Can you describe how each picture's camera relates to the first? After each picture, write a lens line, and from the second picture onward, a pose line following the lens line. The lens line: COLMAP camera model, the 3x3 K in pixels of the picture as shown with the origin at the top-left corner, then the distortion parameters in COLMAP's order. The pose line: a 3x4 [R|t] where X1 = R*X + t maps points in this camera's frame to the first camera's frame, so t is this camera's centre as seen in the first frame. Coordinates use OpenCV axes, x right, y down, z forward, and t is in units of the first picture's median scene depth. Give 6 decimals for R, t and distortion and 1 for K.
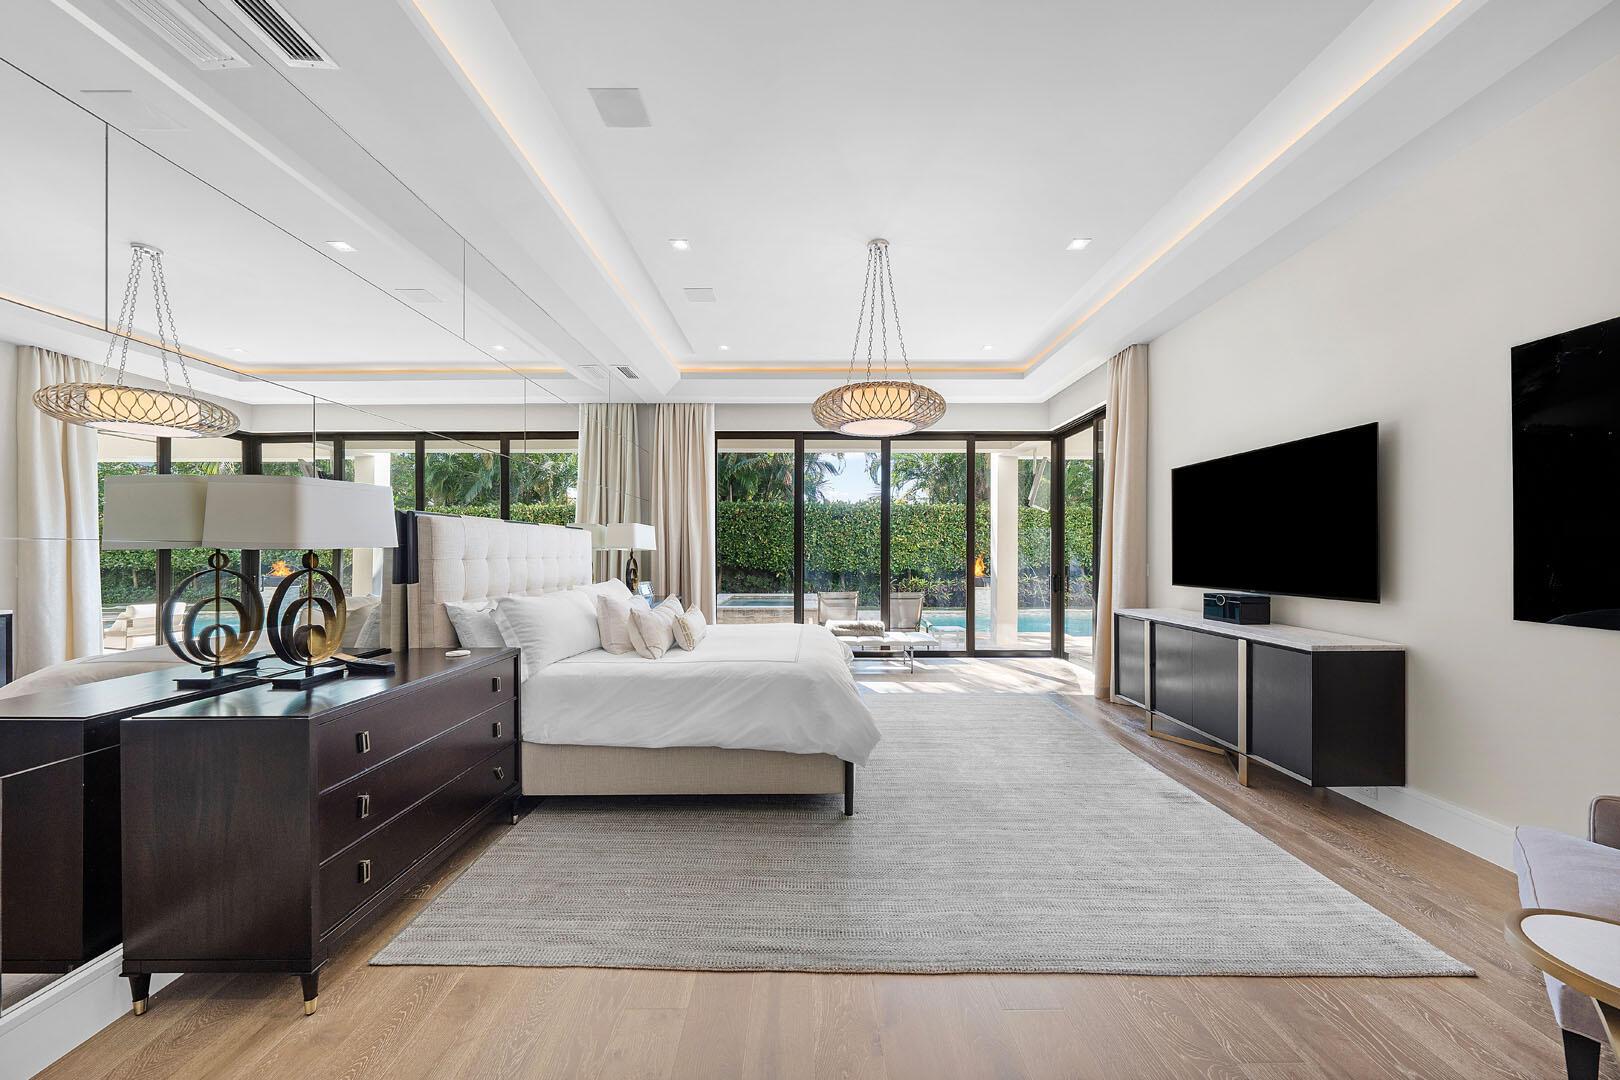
lens RADIAL K [[573.6, 0, 810.4], [0, 573.6, 546.8], [0, 0, 1]] dist [0.001943, 0.000074]
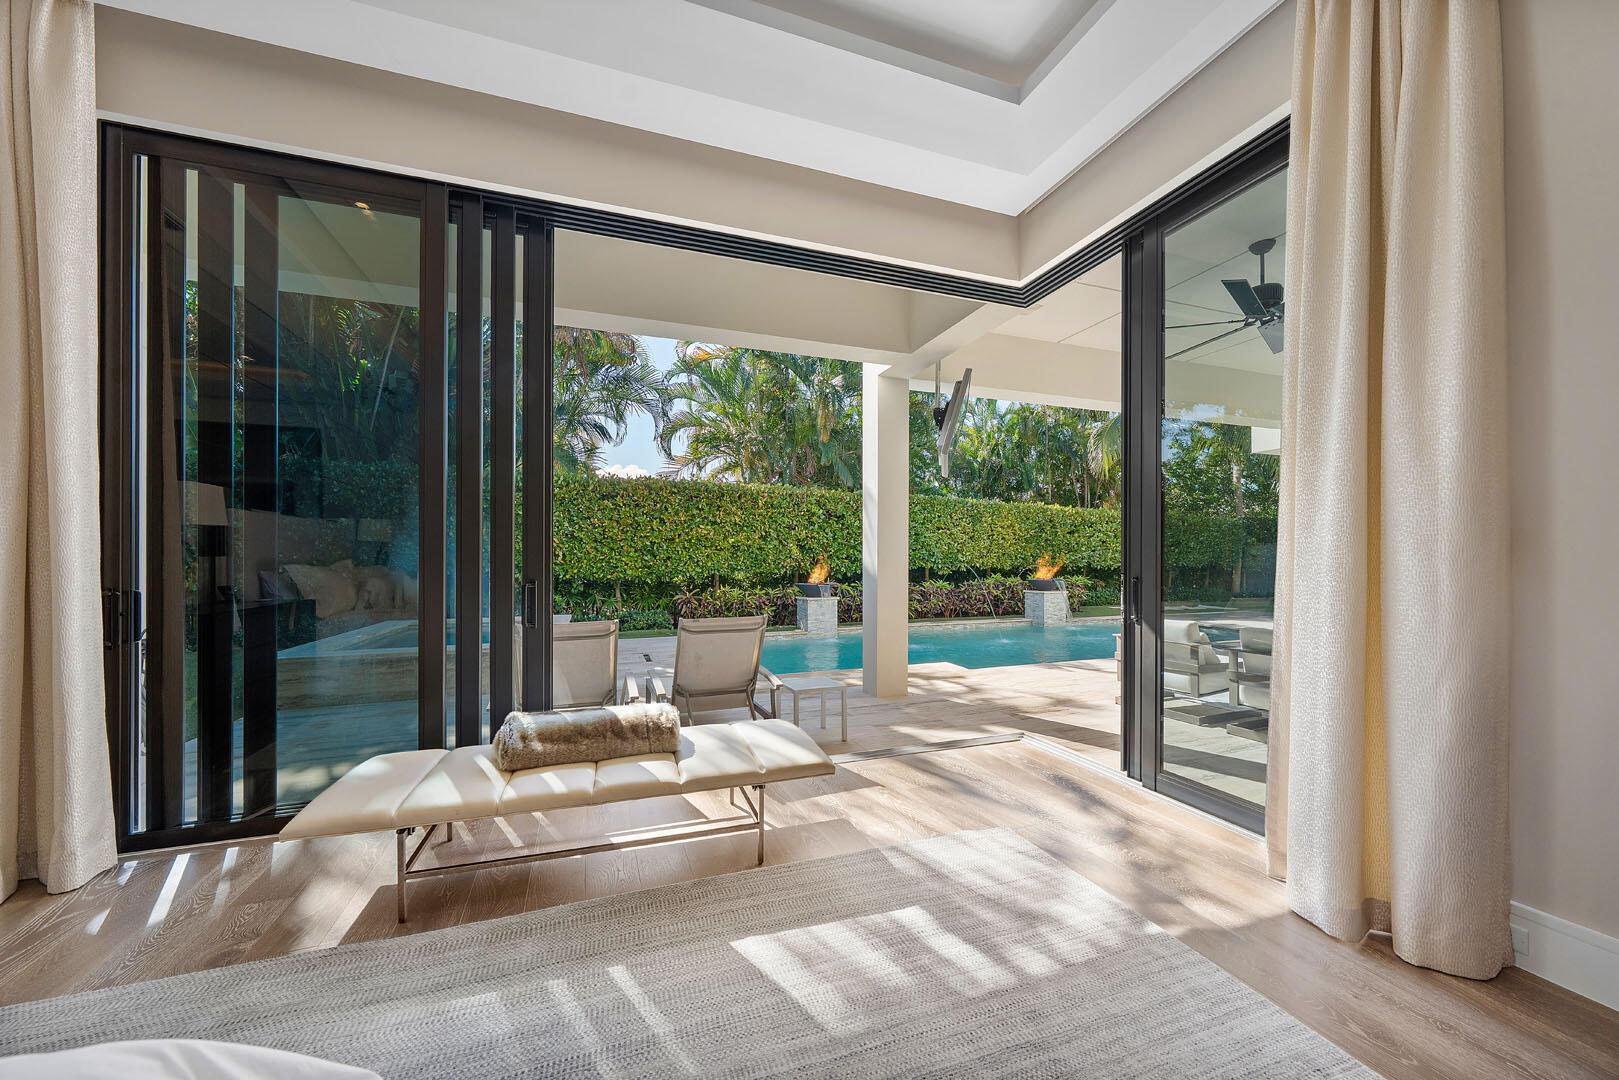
lens RADIAL K [[596.6, 0, 818.1], [0, 596.6, 558.6], [0, 0, 1]] dist [-0.000319, -0.000020]
pose [[0.935523, -0.002019, 0.353260, 0.110890], [-0.000202, 0.999980, 0.006250, 0.053579], [-0.353266, -0.005919, 0.935504, 1.004397]]
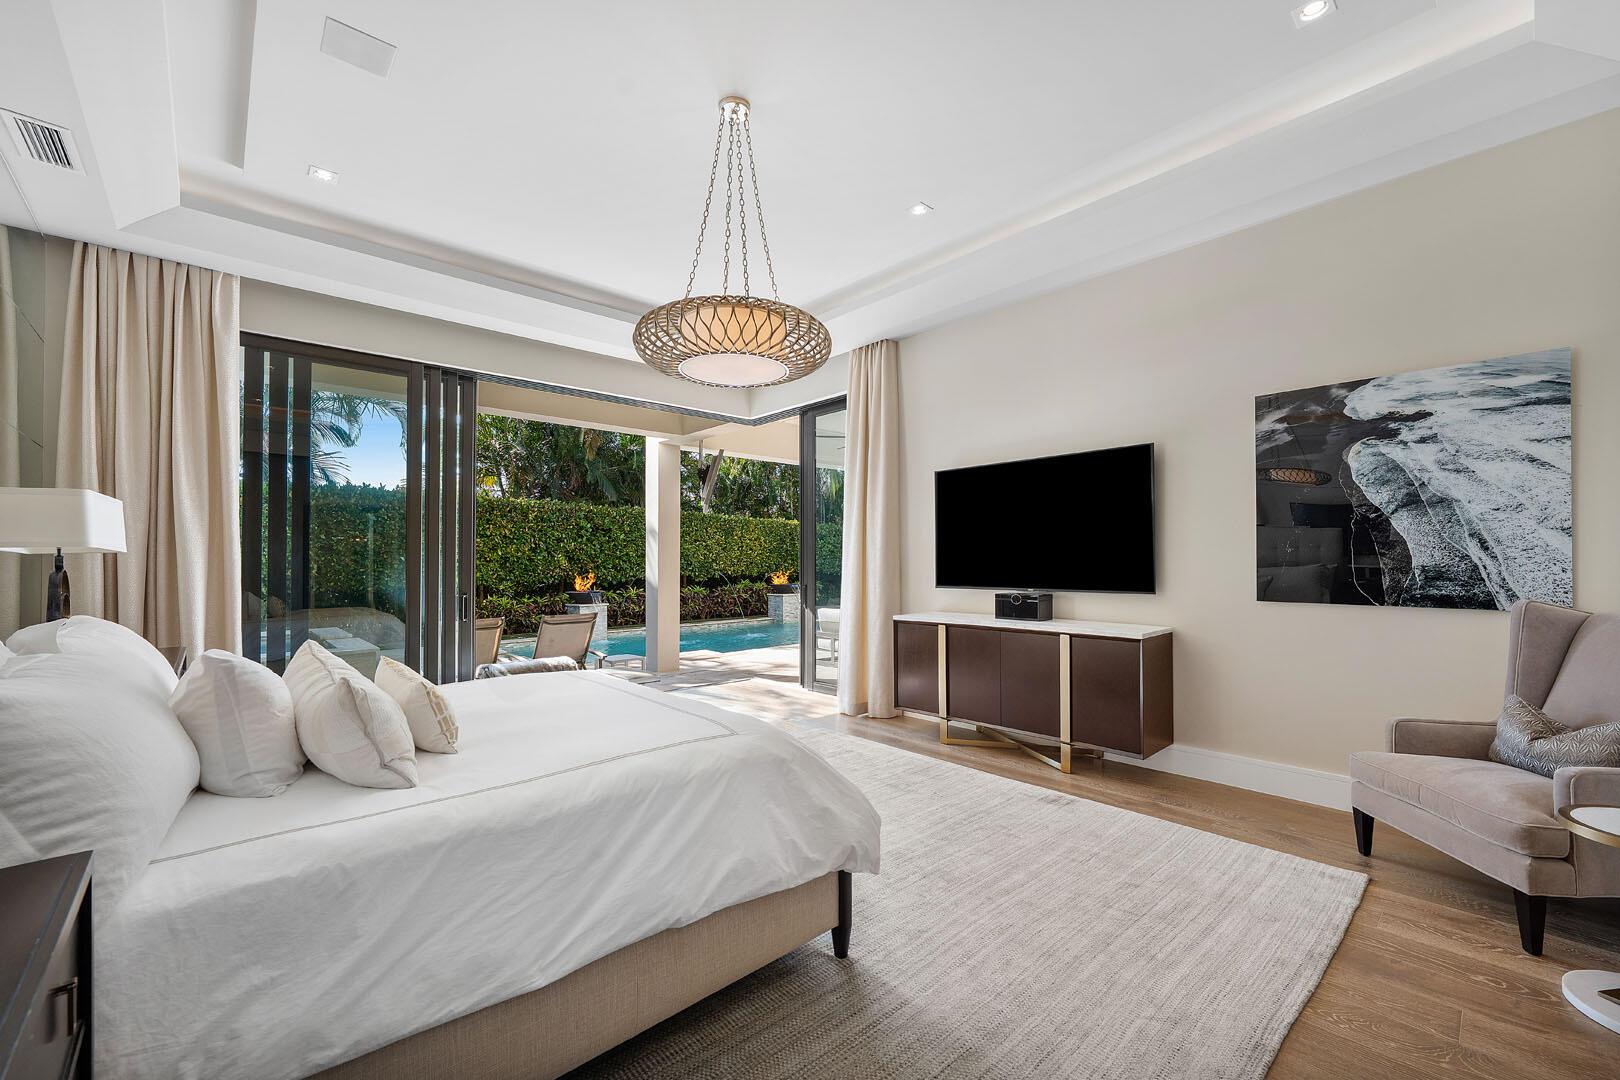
lens RADIAL K [[658.5, 0, 816.8], [0, 658.5, 550.5], [0, 0, 1]] dist [-0.001411, -0.000139]
pose [[0.730474, 0.006369, 0.682911, -0.341301], [0.001096, 0.999944, -0.010498, 0.015311], [-0.682940, 0.008417, 0.730426, 0.355872]]
